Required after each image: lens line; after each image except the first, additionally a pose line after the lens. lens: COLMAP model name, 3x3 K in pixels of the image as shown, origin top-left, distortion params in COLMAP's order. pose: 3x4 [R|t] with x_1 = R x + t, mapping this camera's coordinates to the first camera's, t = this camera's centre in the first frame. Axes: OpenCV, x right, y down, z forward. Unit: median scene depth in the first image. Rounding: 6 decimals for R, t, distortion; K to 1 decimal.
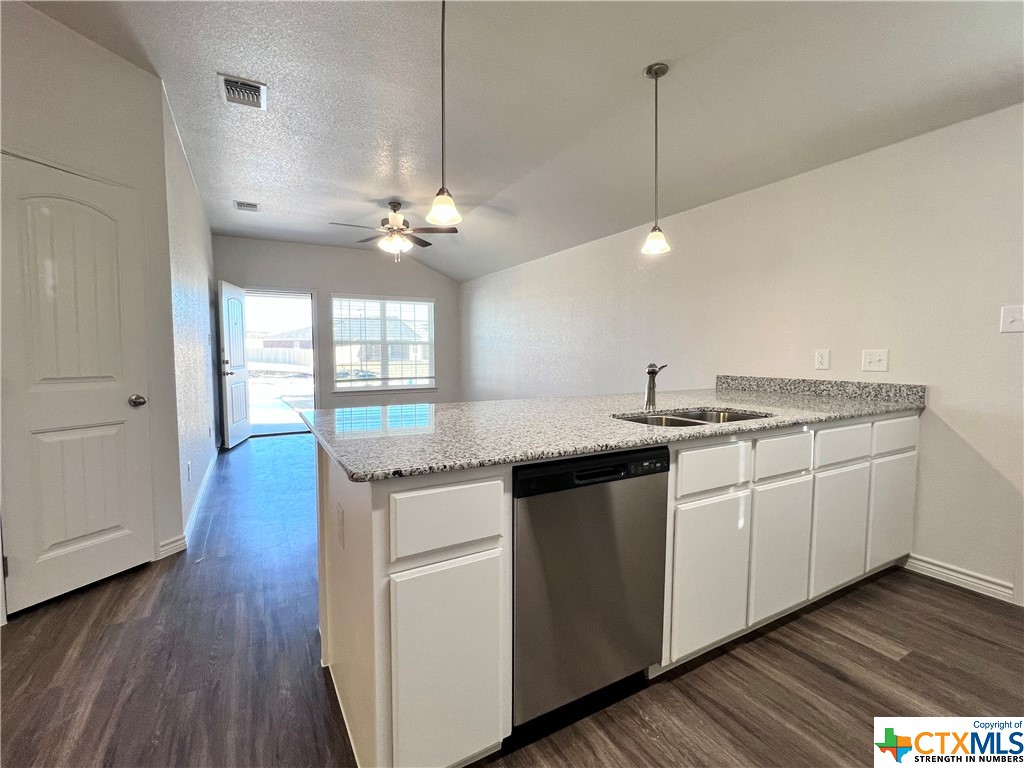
lens RADIAL K [[462.6, 0, 513.2], [0, 462.6, 384.9], [0, 0, 1]] dist [0.005850, -0.001858]
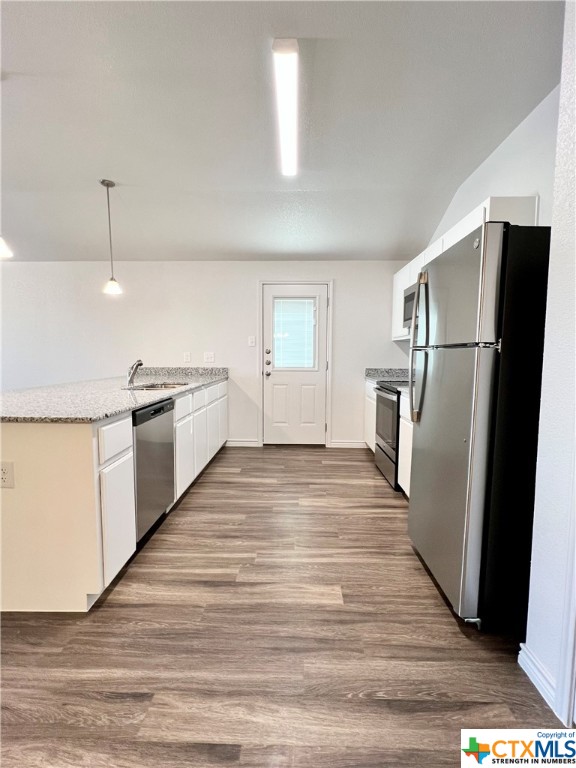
lens RADIAL K [[346.9, 0, 289.0], [0, 346.9, 380.7], [0, 0, 1]] dist [0.005850, -0.001858]
pose [[0.508401, -0.061834, 0.858898, -0.537423], [0.052472, 0.997790, 0.040774, 0.012578], [-0.859520, 0.024339, 0.510522, -0.197884]]
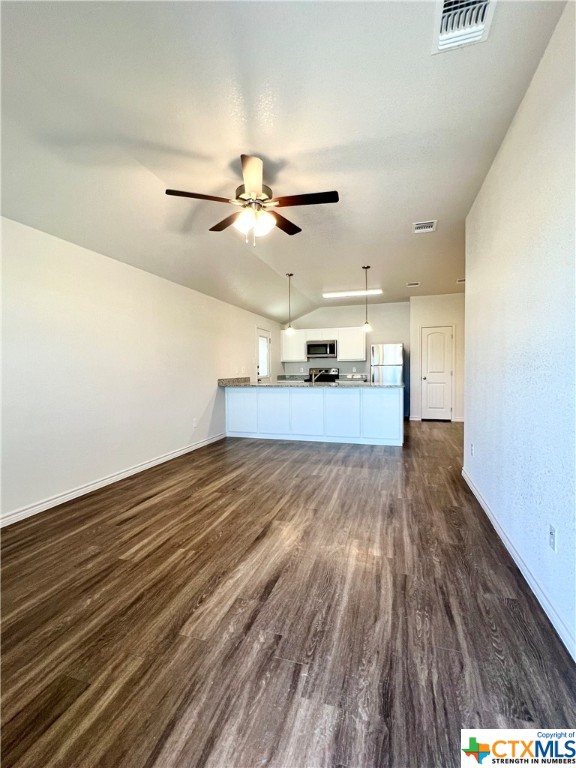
lens RADIAL K [[346.9, 0, 285.5], [0, 346.9, 385.0], [0, 0, 1]] dist [0.005850, -0.001858]
pose [[-0.683648, -0.026783, 0.729320, -1.535972], [0.054416, 0.994674, 0.087537, -0.177573], [-0.727780, 0.099531, -0.678550, 2.948523]]
